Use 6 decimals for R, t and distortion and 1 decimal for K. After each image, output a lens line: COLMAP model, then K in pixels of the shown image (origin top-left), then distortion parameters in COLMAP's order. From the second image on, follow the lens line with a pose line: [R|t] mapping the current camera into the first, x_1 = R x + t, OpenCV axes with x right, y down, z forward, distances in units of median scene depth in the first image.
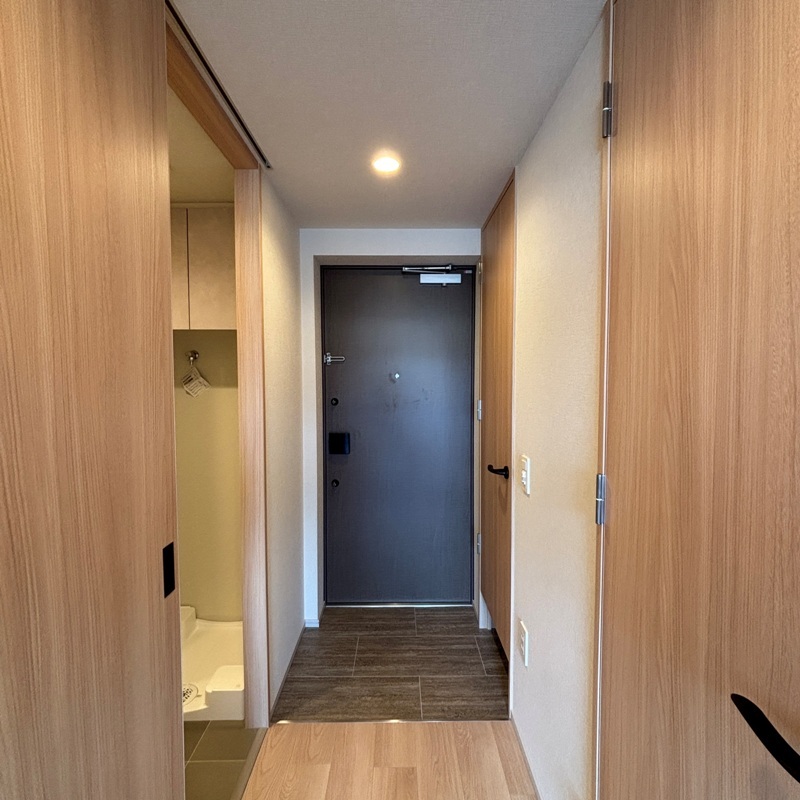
lens RADIAL K [[426.9, 0, 404.1], [0, 426.9, 396.5], [0, 0, 1]] dist [-0.001403, 0.001064]
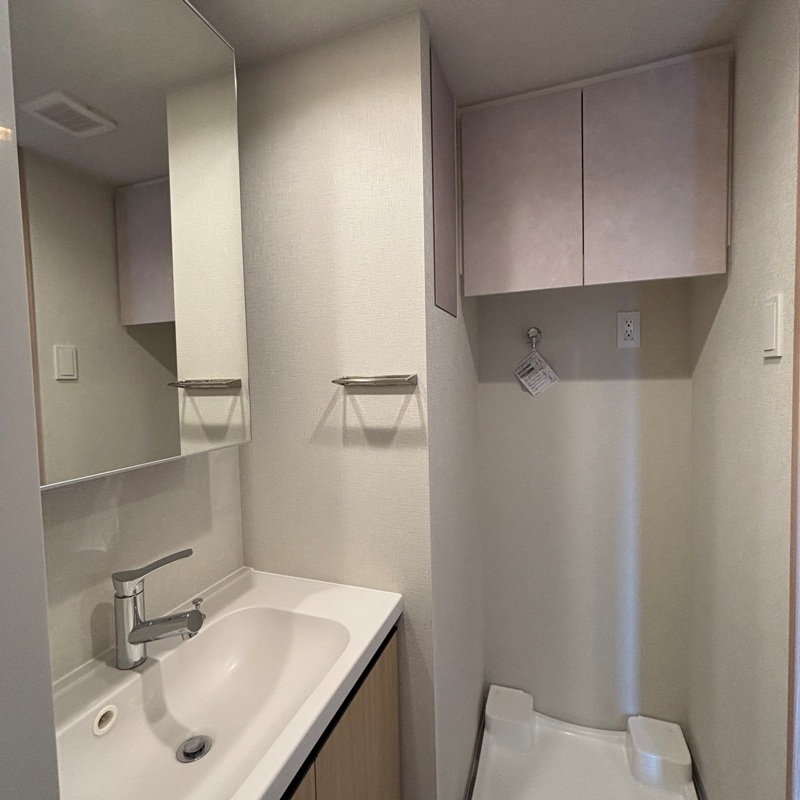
lens RADIAL K [[426.9, 0, 402.0], [0, 426.9, 402.3], [0, 0, 1]] dist [-0.001403, 0.001064]
pose [[0.941937, 0.007590, -0.335703, -0.464738], [0.000061, 0.999741, 0.022775, -0.002692], [0.335789, -0.021473, 0.941693, 0.281926]]
